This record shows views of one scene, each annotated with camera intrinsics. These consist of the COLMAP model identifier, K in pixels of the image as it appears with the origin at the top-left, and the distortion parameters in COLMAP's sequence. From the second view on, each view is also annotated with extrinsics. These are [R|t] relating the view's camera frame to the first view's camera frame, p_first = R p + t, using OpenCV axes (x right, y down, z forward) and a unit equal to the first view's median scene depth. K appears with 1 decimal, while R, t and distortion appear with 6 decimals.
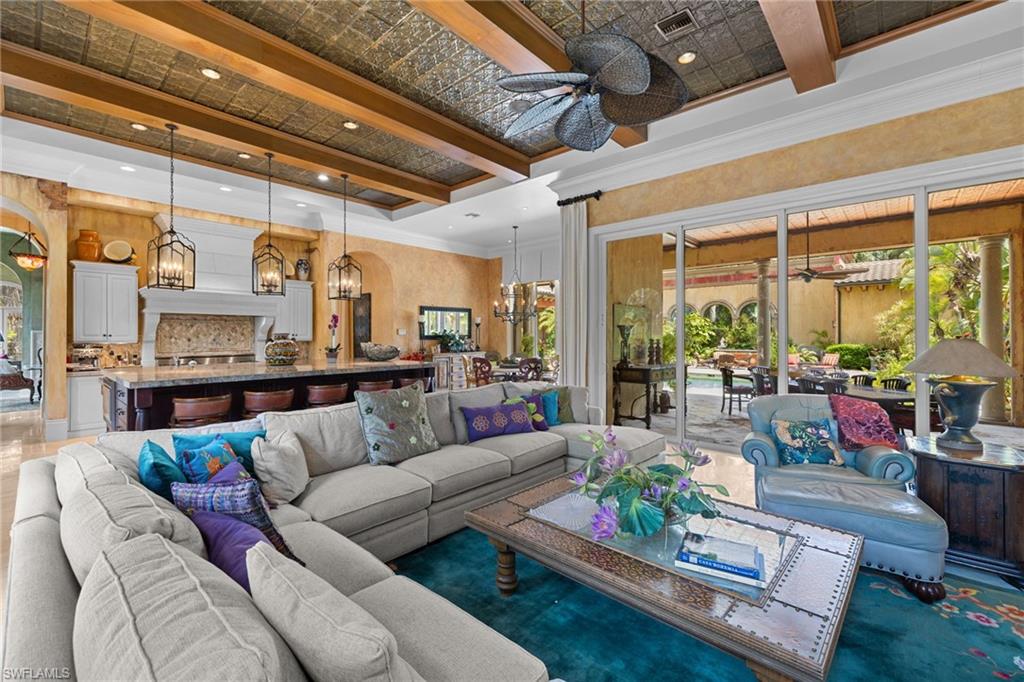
lens RADIAL K [[428.9, 0, 512.1], [0, 428.9, 335.0], [0, 0, 1]] dist [0.002321, -0.000186]
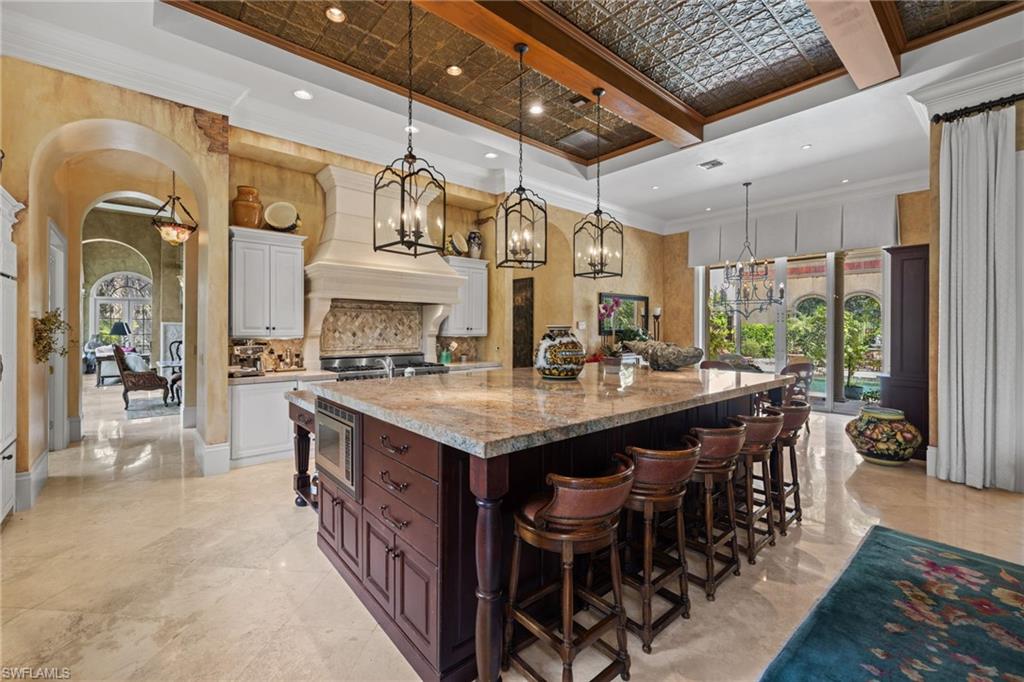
lens RADIAL K [[428.9, 0, 516.4], [0, 428.9, 332.6], [0, 0, 1]] dist [0.002321, -0.000186]
pose [[0.992392, 0.006444, -0.122948, -0.388044], [-0.005488, 0.999952, 0.008112, 0.000324], [0.122995, -0.007376, 0.992380, 0.285528]]
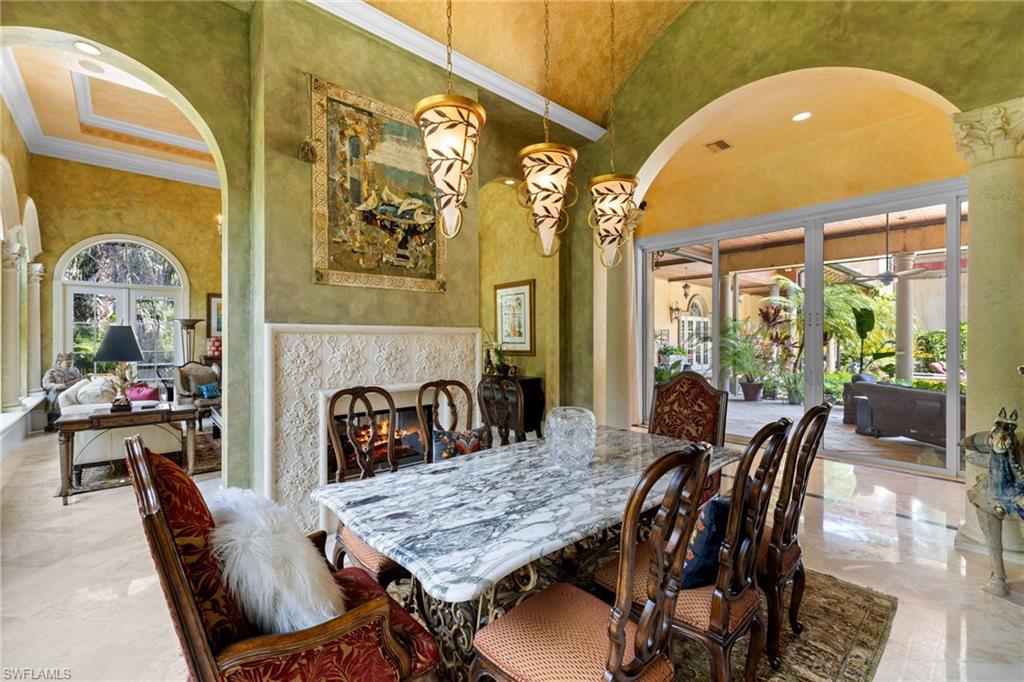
lens RADIAL K [[428.9, 0, 505.1], [0, 428.9, 342.8], [0, 0, 1]] dist [0.002321, -0.000186]
pose [[0.993708, 0.001059, -0.111996, -1.371256], [-0.000008, 0.999956, 0.009390, 0.000733], [0.112001, -0.009330, 0.993664, 1.088000]]
